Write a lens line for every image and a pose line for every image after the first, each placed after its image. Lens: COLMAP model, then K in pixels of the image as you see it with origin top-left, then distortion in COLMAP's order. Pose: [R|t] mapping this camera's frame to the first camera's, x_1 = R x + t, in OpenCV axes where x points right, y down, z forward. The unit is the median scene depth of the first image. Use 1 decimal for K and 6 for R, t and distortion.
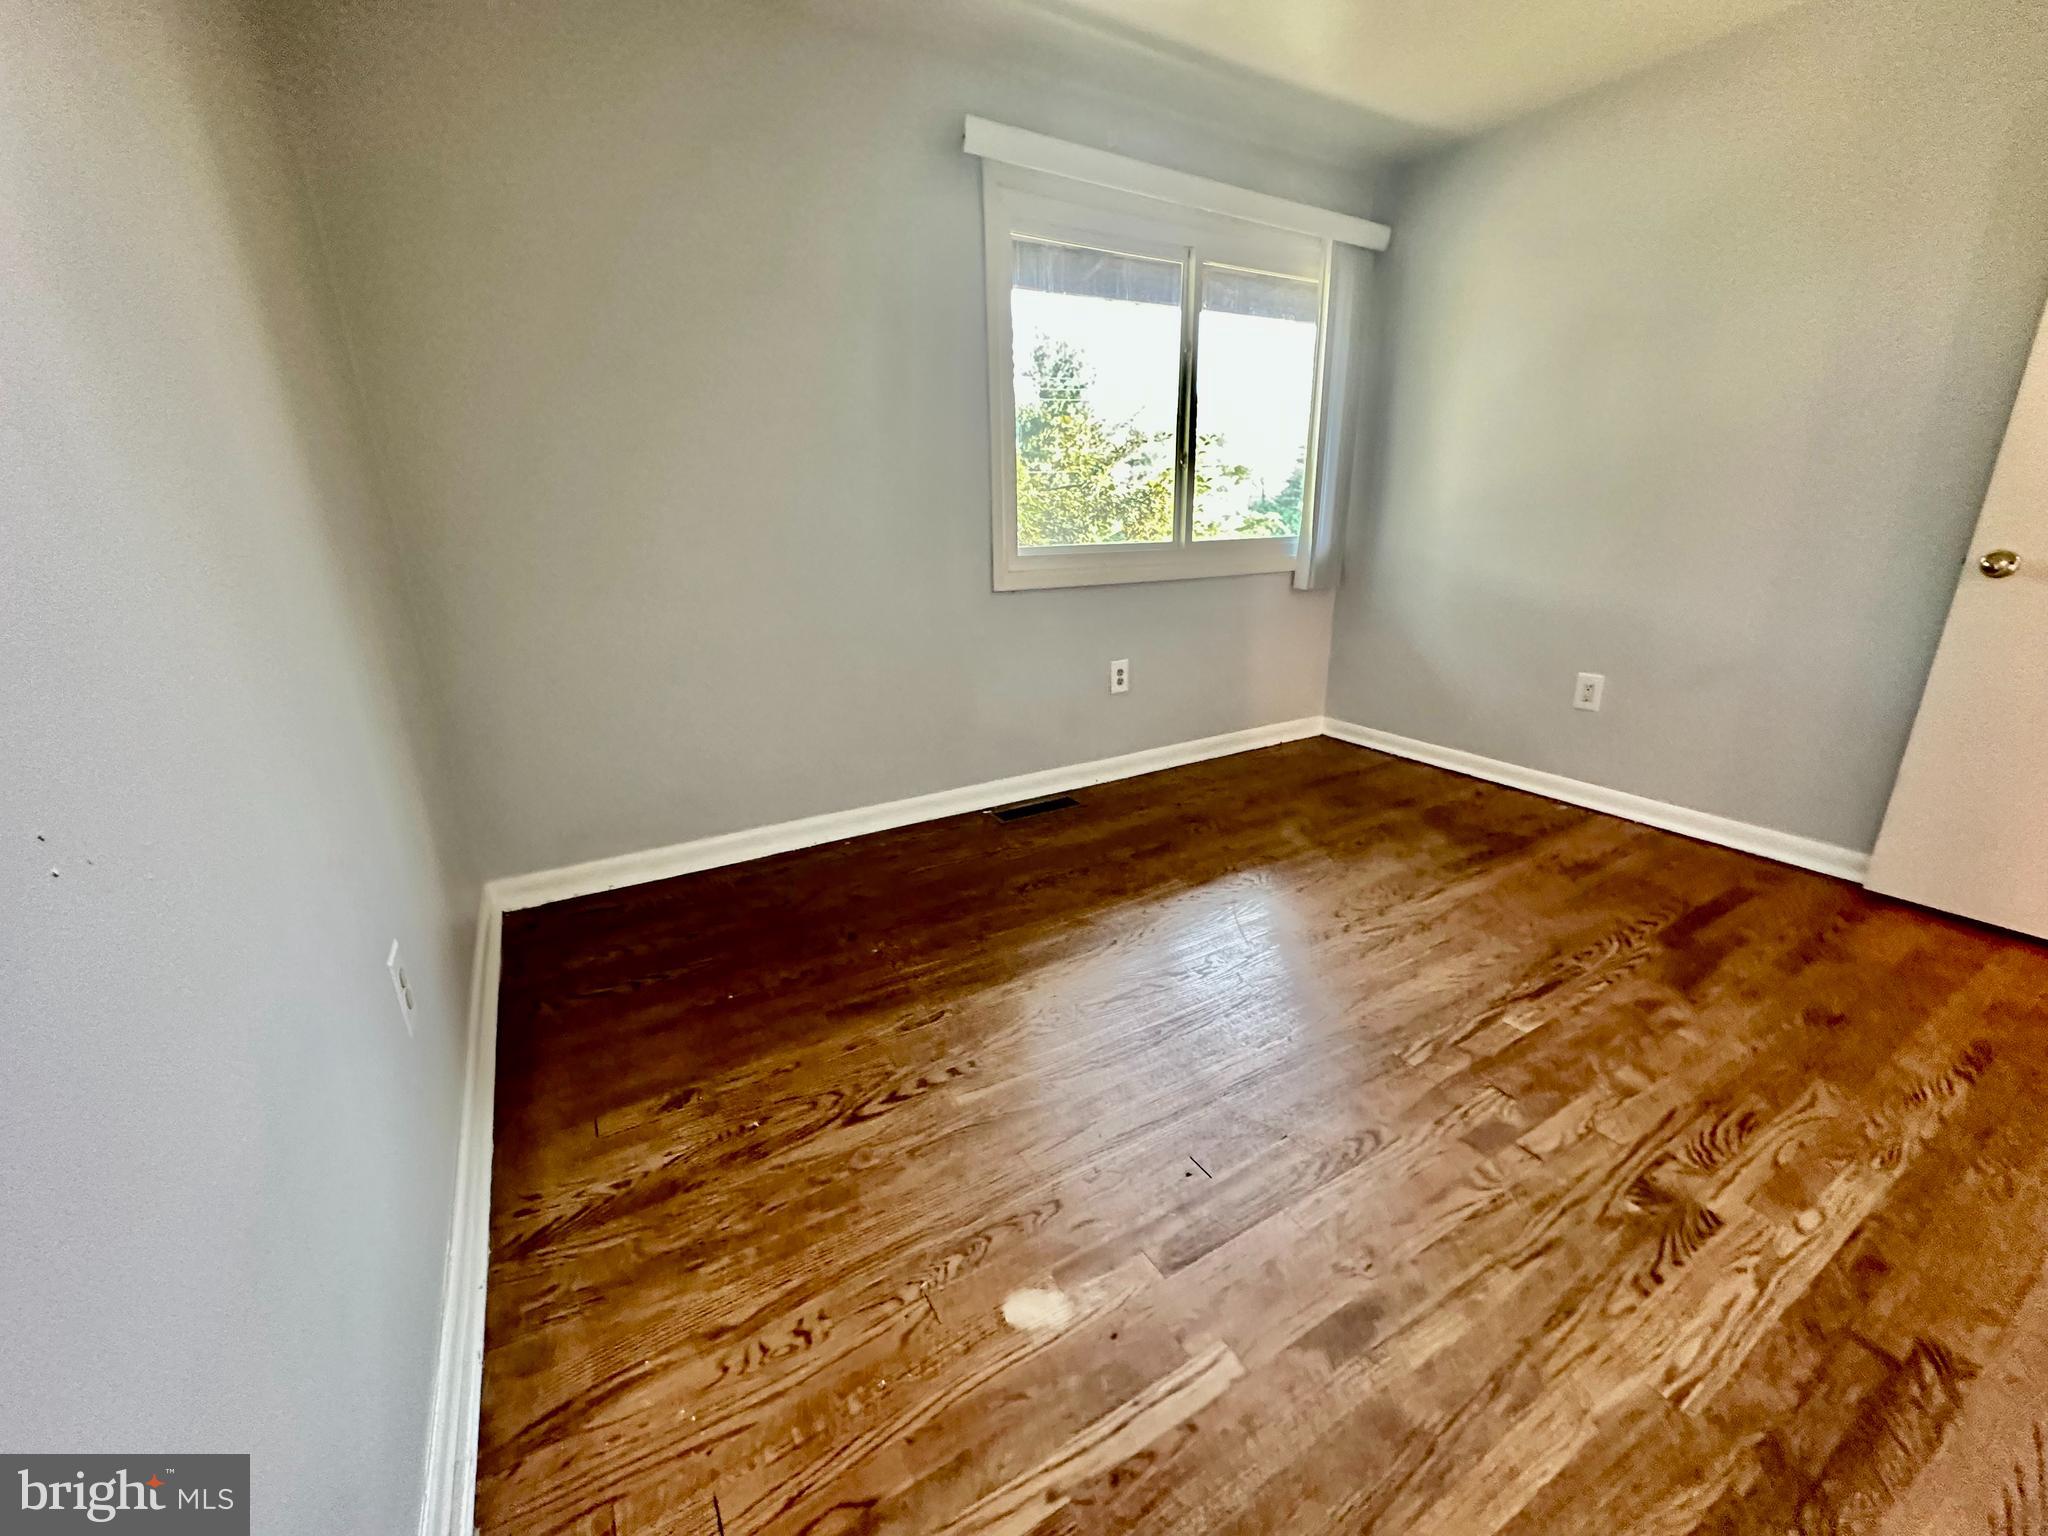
lens RADIAL K [[812.6, 0, 1022.5], [0, 812.6, 773.1], [0, 0, 1]] dist [-0.002449, 0.000414]
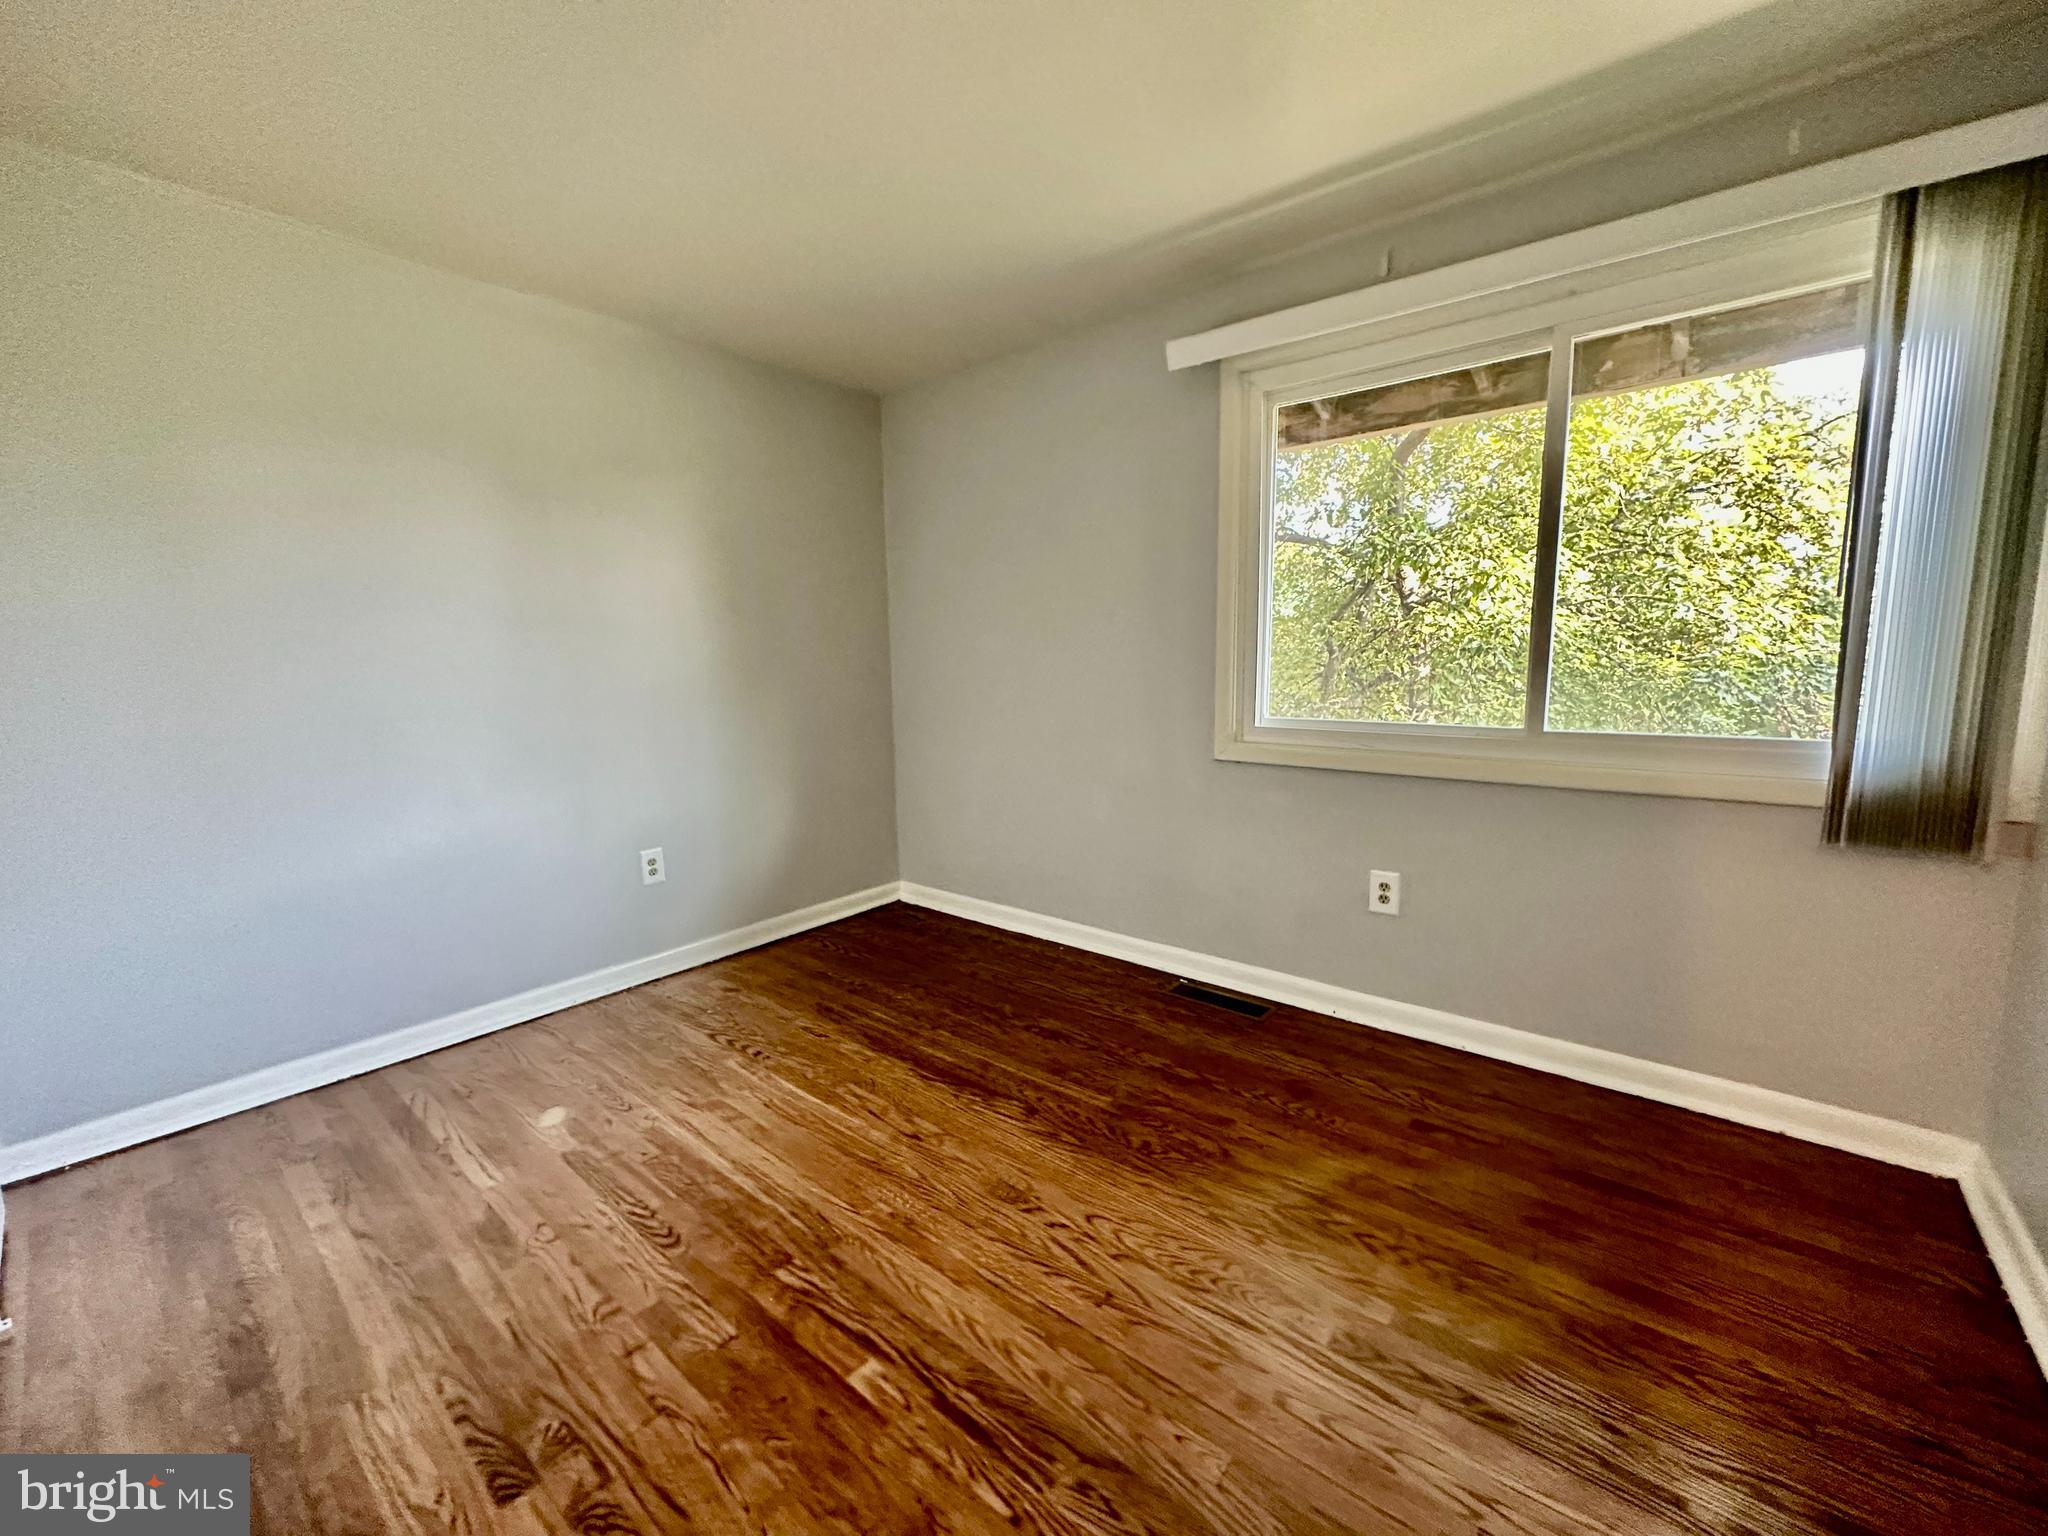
lens RADIAL K [[812.6, 0, 1018.9], [0, 812.6, 773.7], [0, 0, 1]] dist [-0.002449, 0.000414]
pose [[0.335072, 0.144494, -0.931047, 1.312339], [-0.287012, 0.956860, 0.045208, -0.304358], [0.897413, 0.252074, 0.362088, 0.736308]]
